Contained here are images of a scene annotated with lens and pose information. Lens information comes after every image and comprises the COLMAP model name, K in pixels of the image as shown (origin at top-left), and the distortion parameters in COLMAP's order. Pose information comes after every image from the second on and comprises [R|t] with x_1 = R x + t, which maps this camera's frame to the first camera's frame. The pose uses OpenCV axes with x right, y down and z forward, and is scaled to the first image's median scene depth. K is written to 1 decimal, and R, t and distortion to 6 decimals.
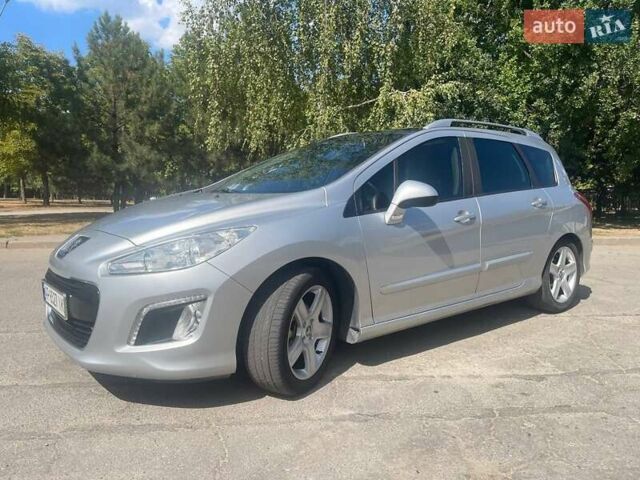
lens RADIAL K [[487.3, 0, 320.0], [0, 487.3, 240.0], [0, 0, 1]] dist [0.095514, -0.127929]
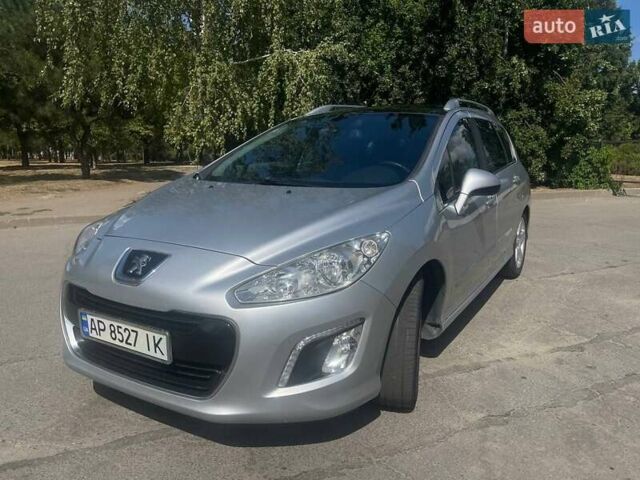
lens RADIAL K [[490.2, 0, 317.1], [0, 490.2, 241.6], [0, 0, 1]] dist [0.089542, -0.131361]
pose [[0.942025, -0.064080, 0.329368, -0.290186], [0.033537, 0.994661, 0.097596, -0.054373], [-0.333863, -0.080891, 0.939144, 0.107022]]
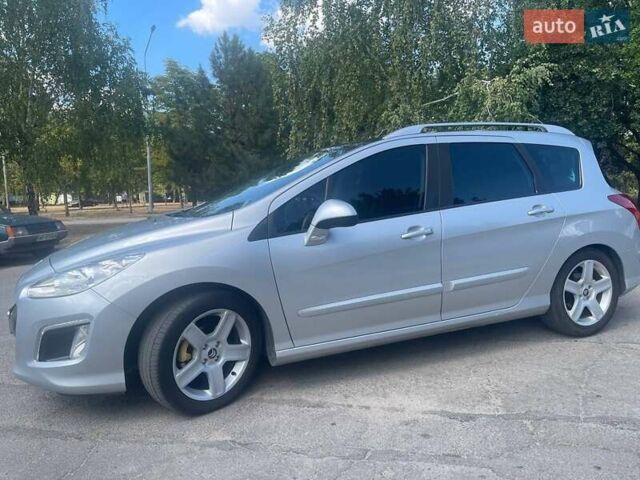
lens RADIAL K [[490.2, 0, 317.1], [0, 490.2, 241.6], [0, 0, 1]] dist [0.089542, -0.131361]
pose [[0.957487, -0.011111, -0.288262, 0.281718], [0.014000, 0.999870, 0.007961, -0.030515], [0.288136, -0.011658, 0.957519, 0.045082]]
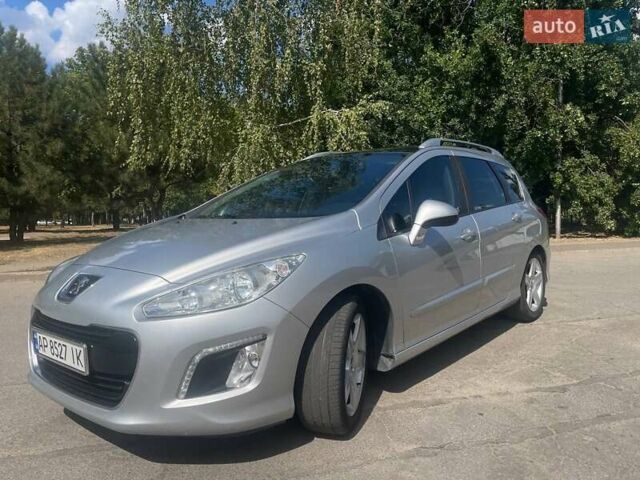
lens RADIAL K [[490.2, 0, 317.1], [0, 490.2, 241.6], [0, 0, 1]] dist [0.089542, -0.131361]
pose [[0.982046, -0.040901, 0.184157, -0.146861], [0.046661, 0.998544, -0.027055, -0.014091], [-0.182782, 0.035162, 0.982524, 0.042762]]
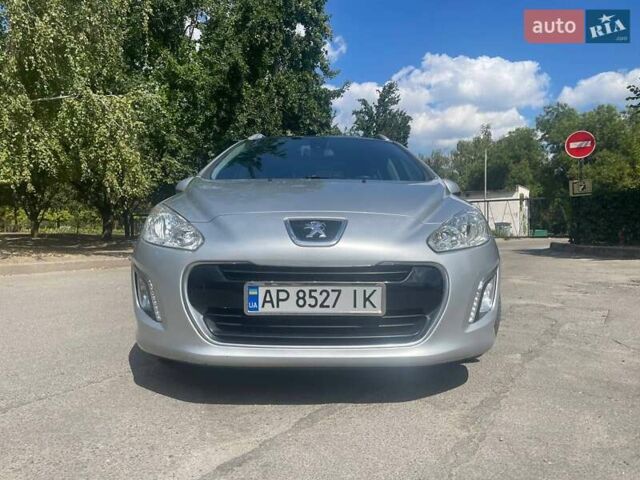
lens RADIAL K [[490.2, 0, 317.1], [0, 490.2, 241.6], [0, 0, 1]] dist [0.089542, -0.131361]
pose [[0.633928, -0.029303, 0.772837, -0.646468], [0.072187, 0.997161, -0.021404, 0.026817], [-0.770016, 0.069358, 0.634244, 0.302723]]
